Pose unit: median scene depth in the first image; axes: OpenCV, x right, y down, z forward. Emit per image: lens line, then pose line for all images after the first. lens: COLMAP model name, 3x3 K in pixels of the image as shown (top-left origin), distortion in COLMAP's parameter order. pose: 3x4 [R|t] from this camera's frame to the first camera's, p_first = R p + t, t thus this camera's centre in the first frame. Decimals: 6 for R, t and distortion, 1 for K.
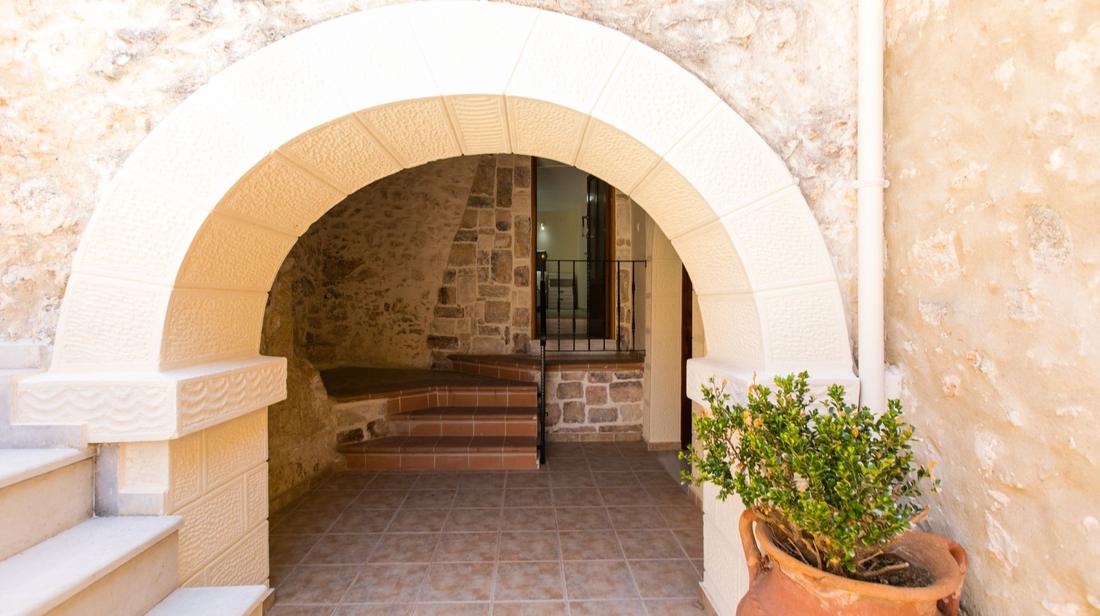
lens RADIAL K [[447.1, 0, 550.2], [0, 447.1, 307.4], [0, 0, 1]] dist [0.000479, -0.000221]
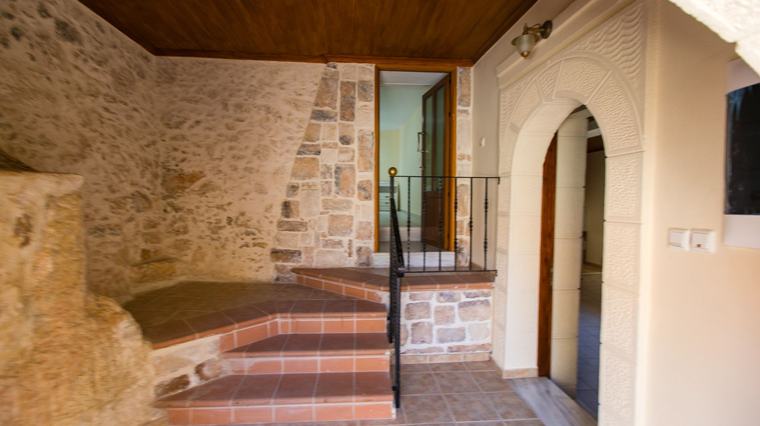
lens RADIAL K [[308.9, 0, 377.3], [0, 308.9, 211.3], [0, 0, 1]] dist [0.000479, -0.000221]
pose [[0.999393, 0.003073, 0.034701, -0.061159], [-0.004135, 0.999524, 0.030568, -0.044868], [-0.034591, -0.030693, 0.998930, 0.307461]]
